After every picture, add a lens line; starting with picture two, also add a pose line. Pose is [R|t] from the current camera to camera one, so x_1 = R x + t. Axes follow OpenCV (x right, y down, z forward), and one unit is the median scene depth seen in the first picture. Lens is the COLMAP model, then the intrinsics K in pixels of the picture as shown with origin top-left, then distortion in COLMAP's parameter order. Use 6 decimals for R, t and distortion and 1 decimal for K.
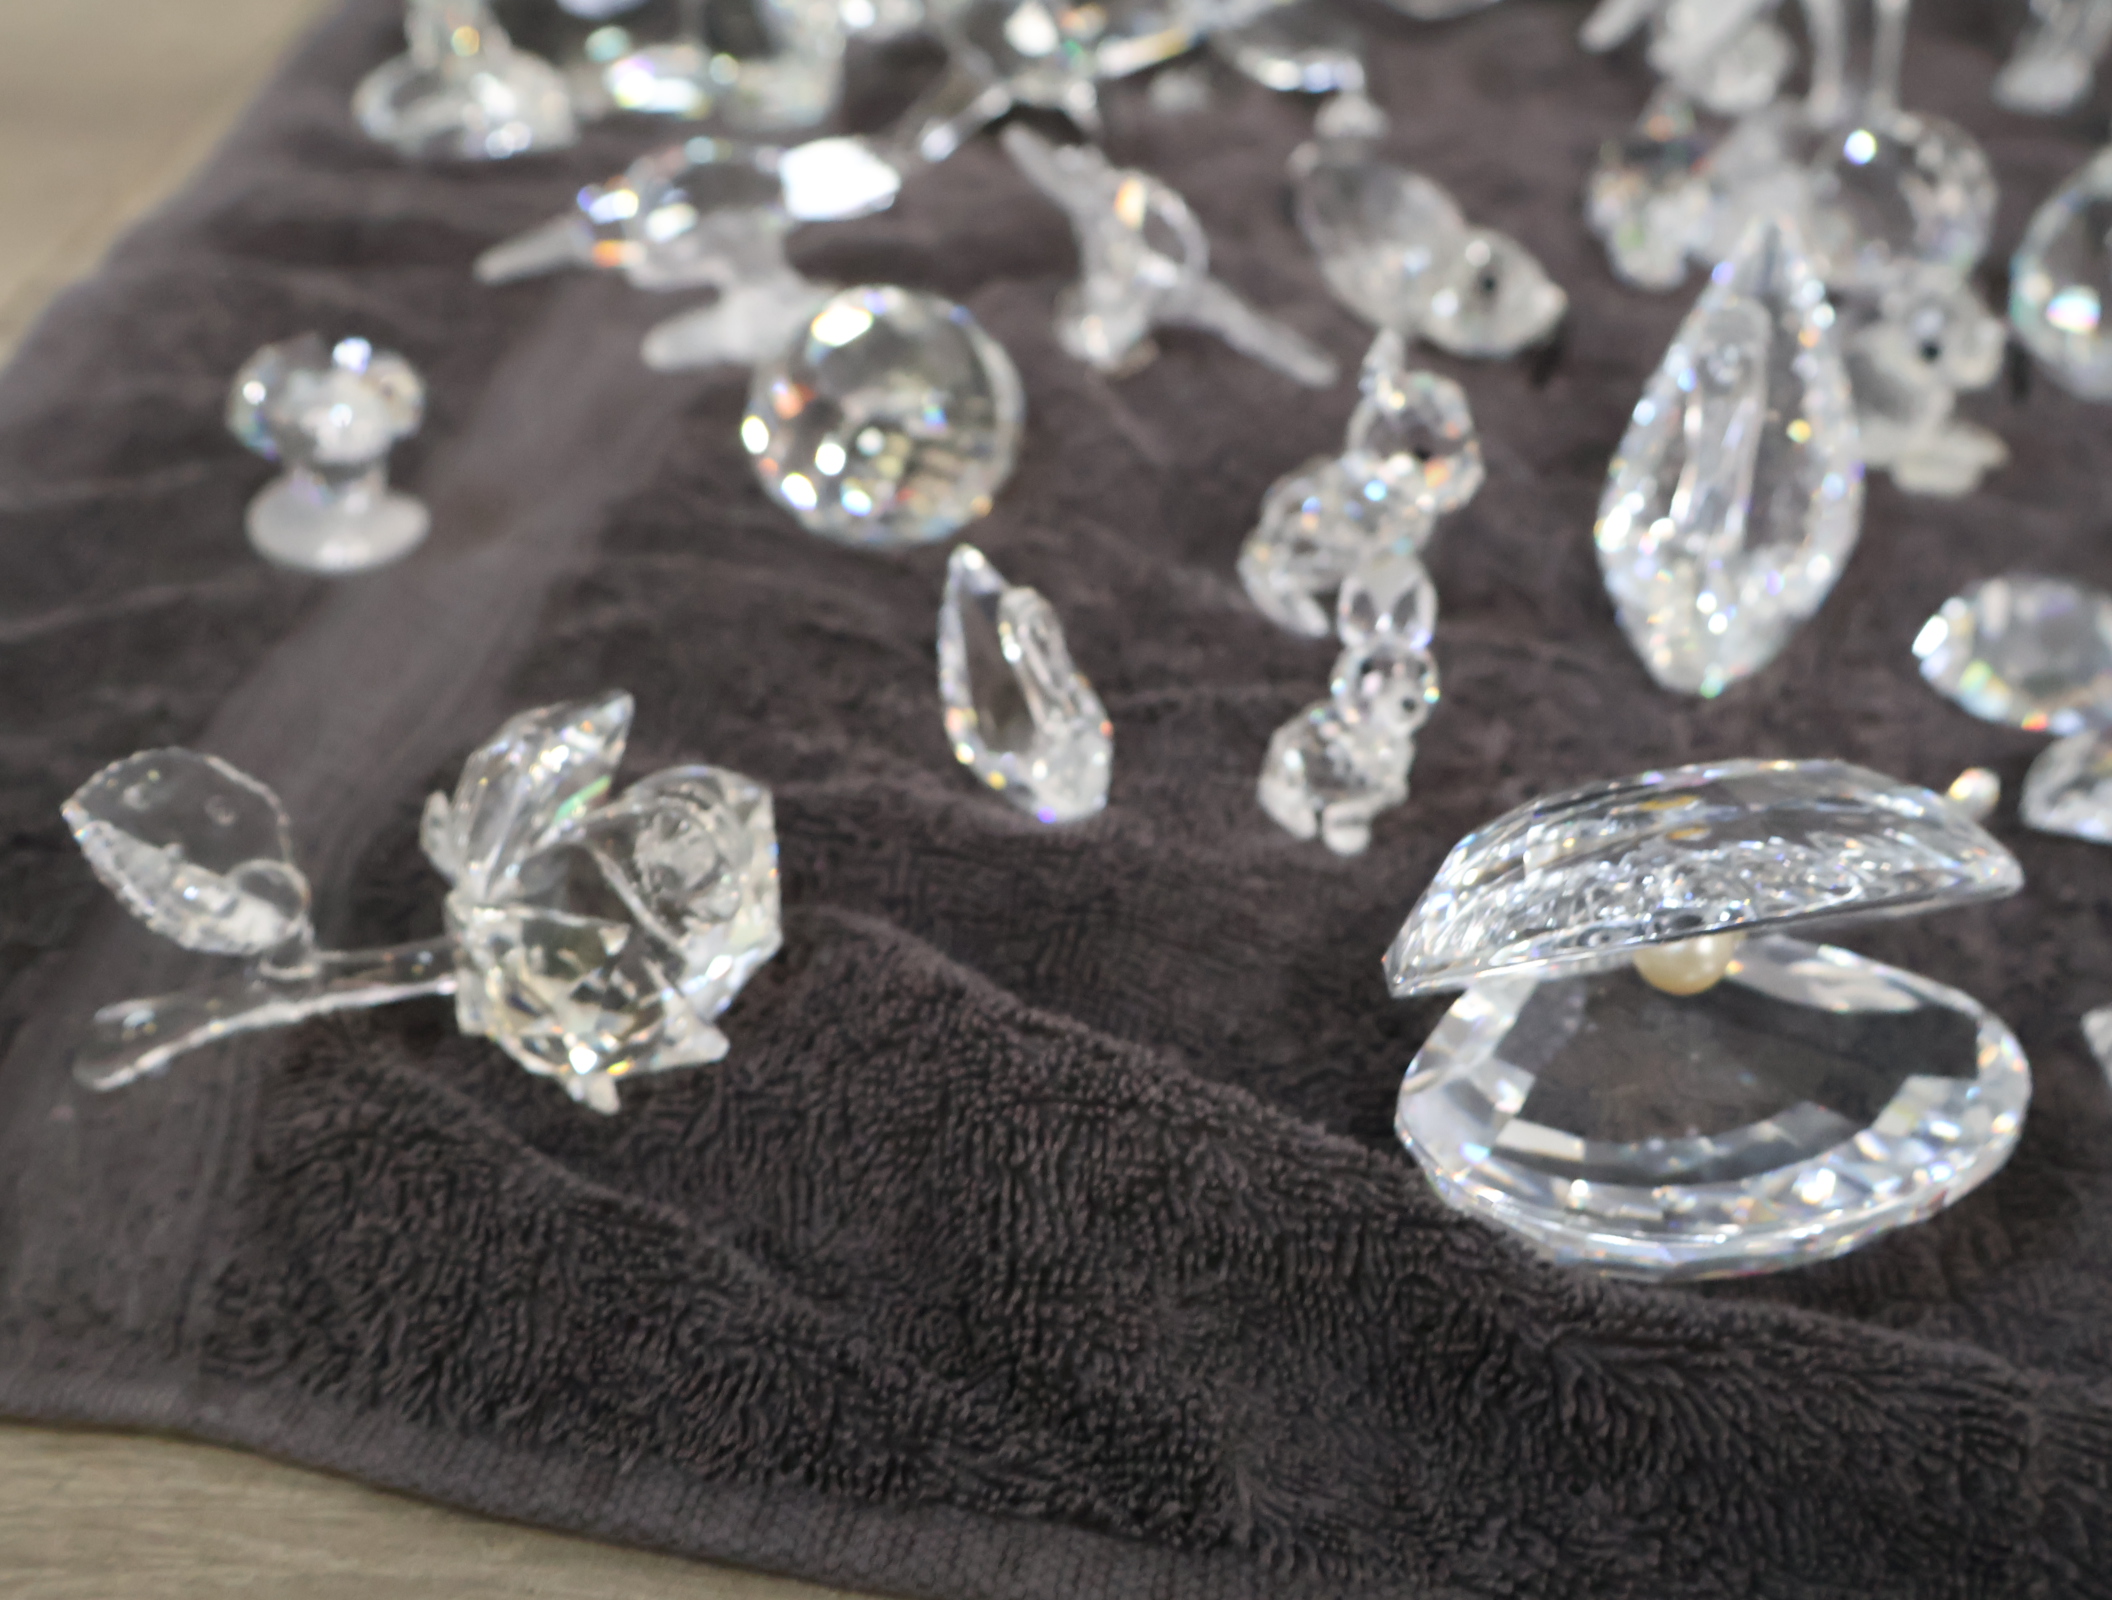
lens RADIAL K [[2647.3, 0, 1056.0], [0, 2647.3, 800.0], [0, 0, 1]] dist [0.032889, -0.048559]
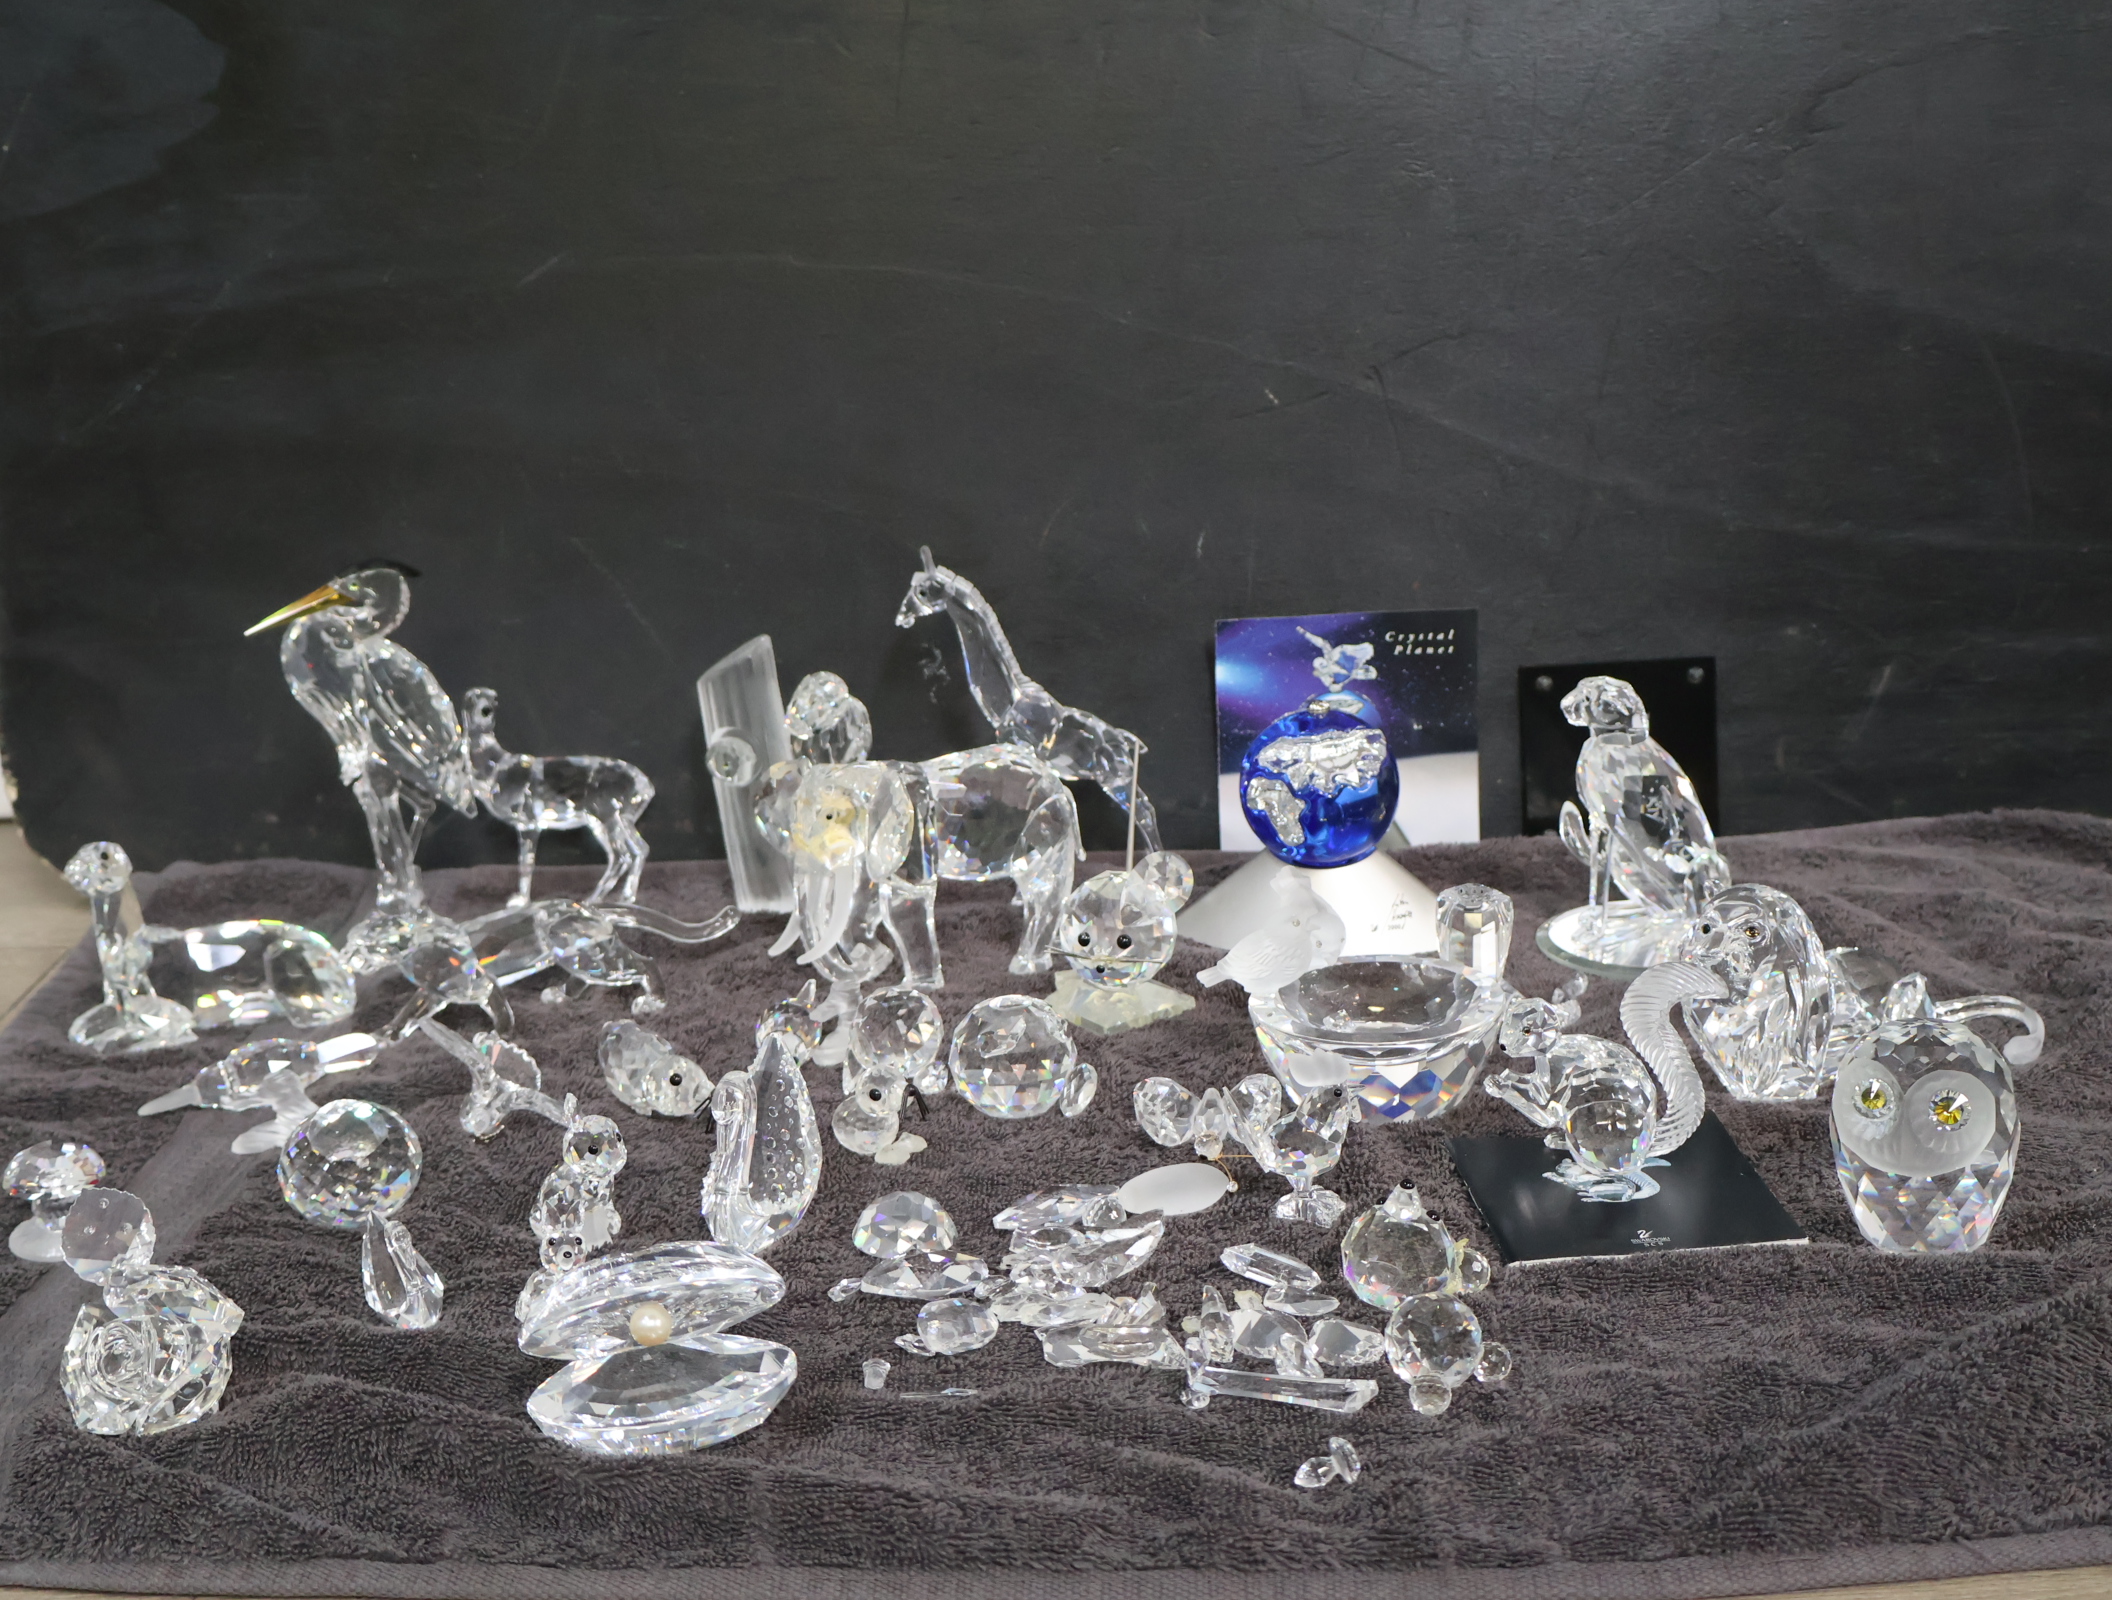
lens RADIAL K [[2624.7, 0, 1044.8], [0, 2624.7, 799.0], [0, 0, 1]] dist [0.010662, -0.006279]
pose [[0.991324, -0.050168, 0.121493, 0.241921], [0.087568, 0.941381, -0.325783, 0.303939], [-0.098028, 0.333595, 0.937606, -1.041987]]
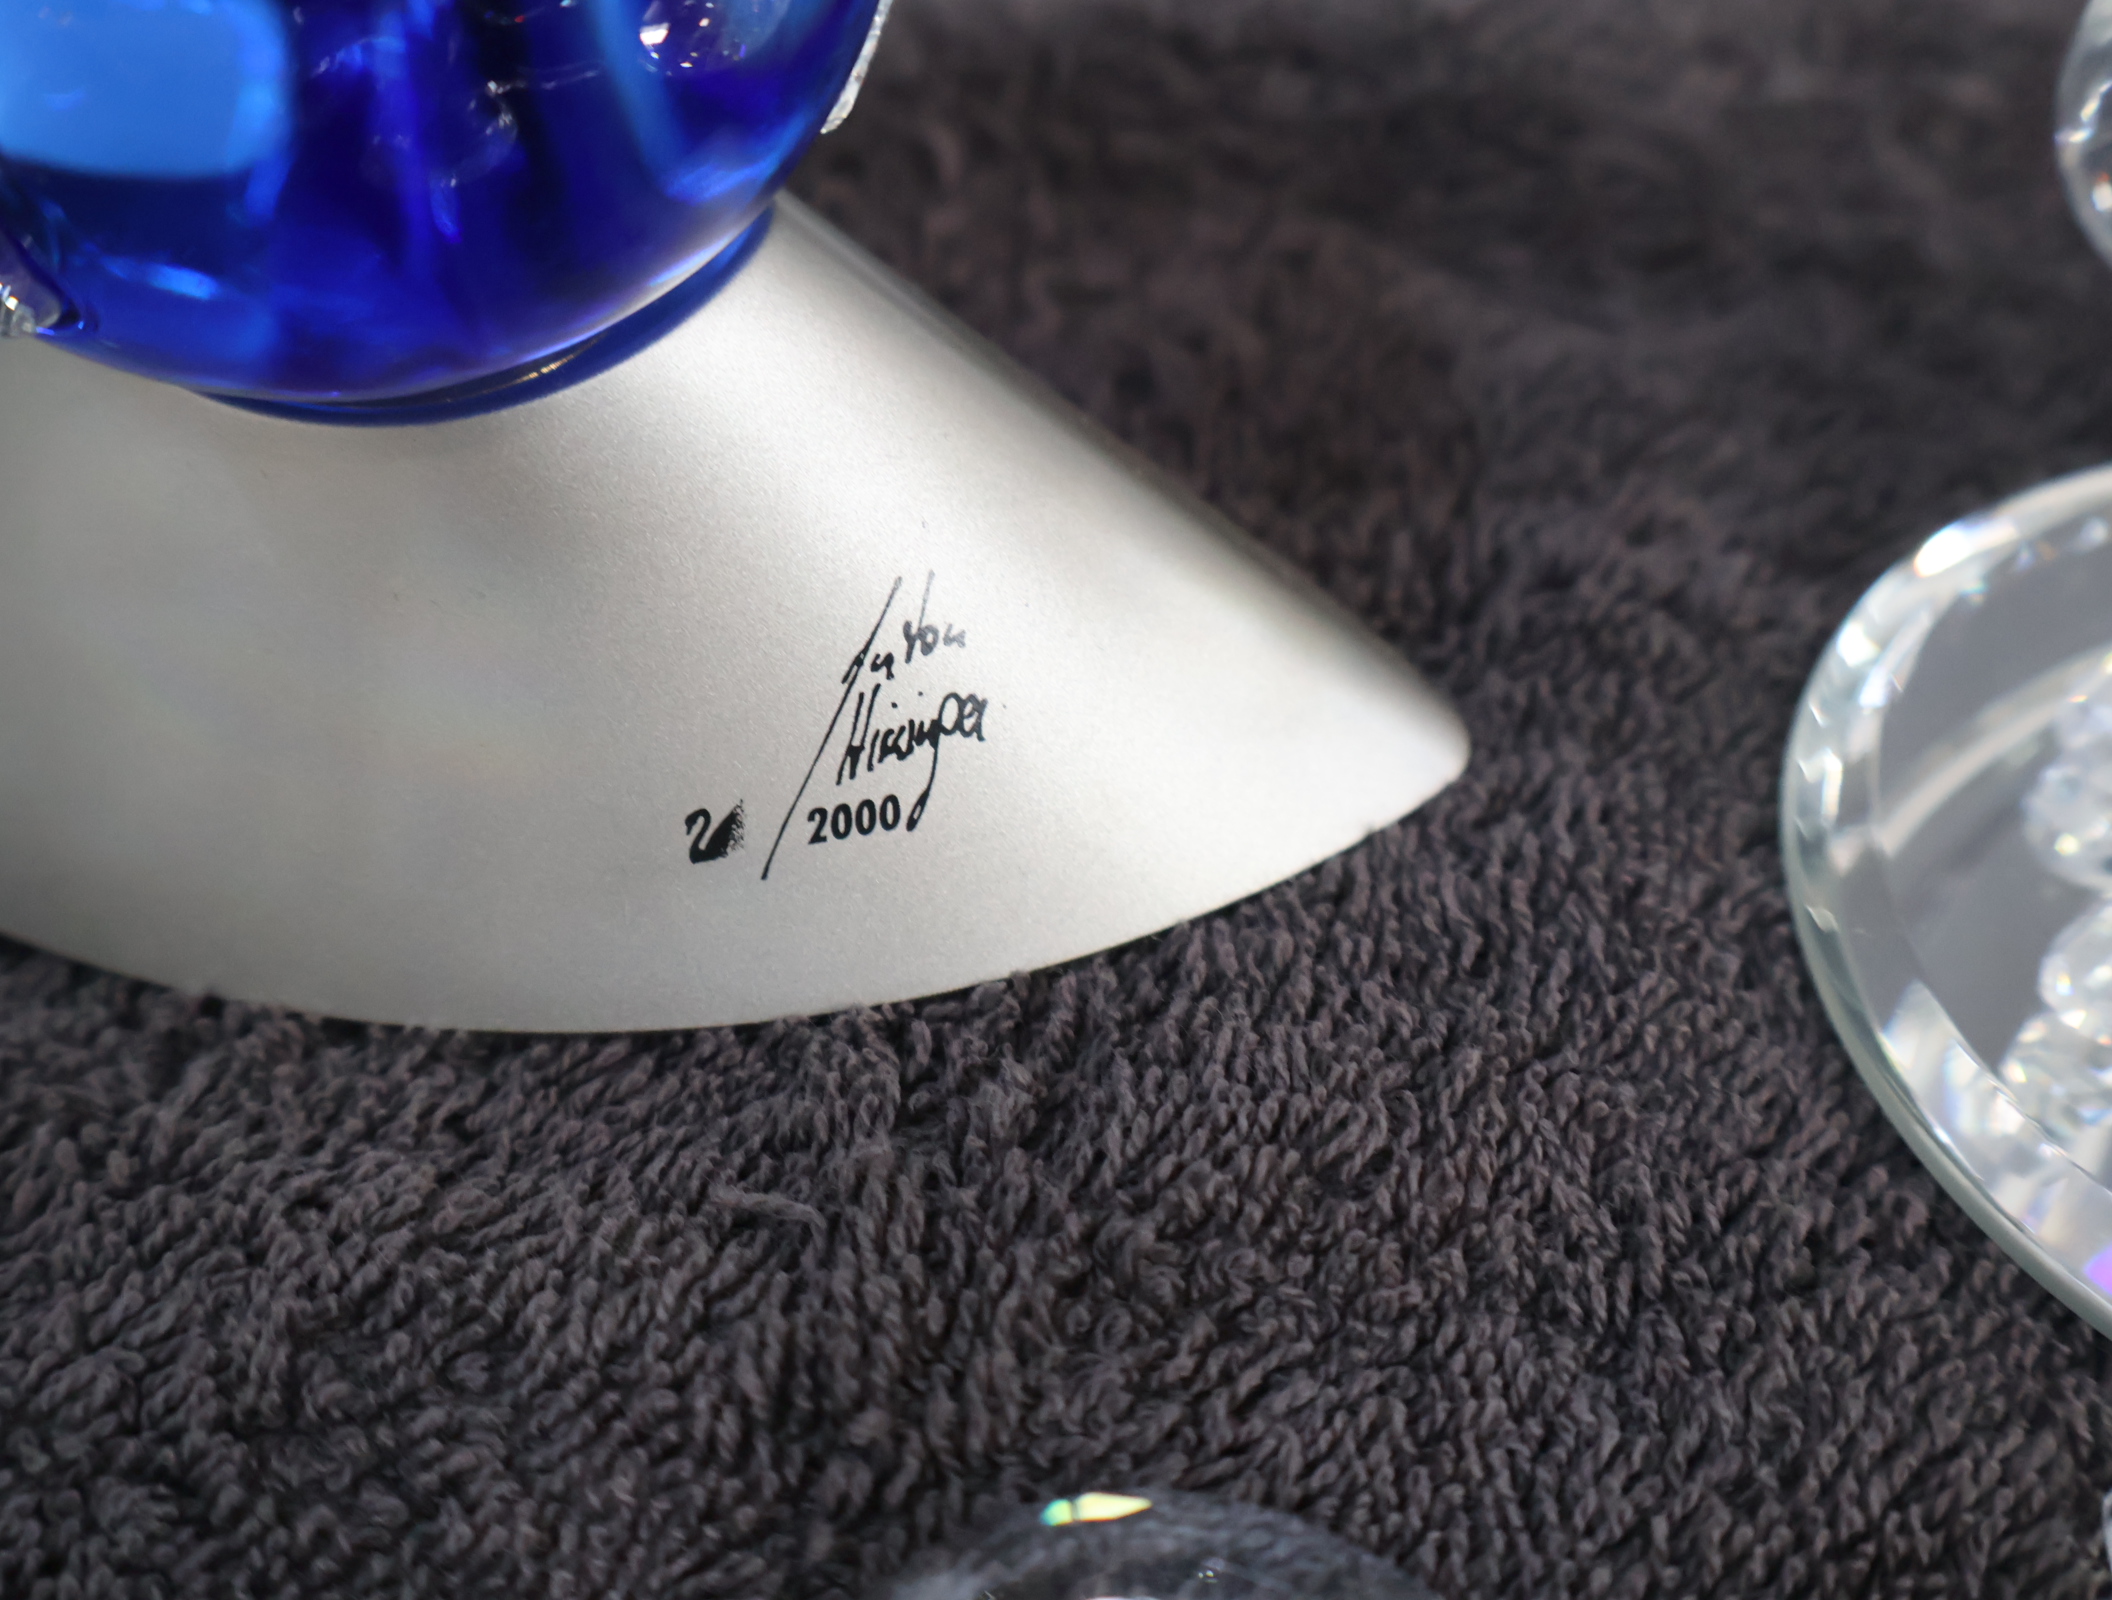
lens RADIAL K [[2647.3, 0, 1056.0], [0, 2647.3, 800.0], [0, 0, 1]] dist [0.032889, -0.048559]
pose [[0.989089, -0.091594, 0.115380, 0.870974], [0.068727, 0.979658, 0.188540, -0.455856], [-0.130302, -0.178553, 0.975264, 0.996389]]
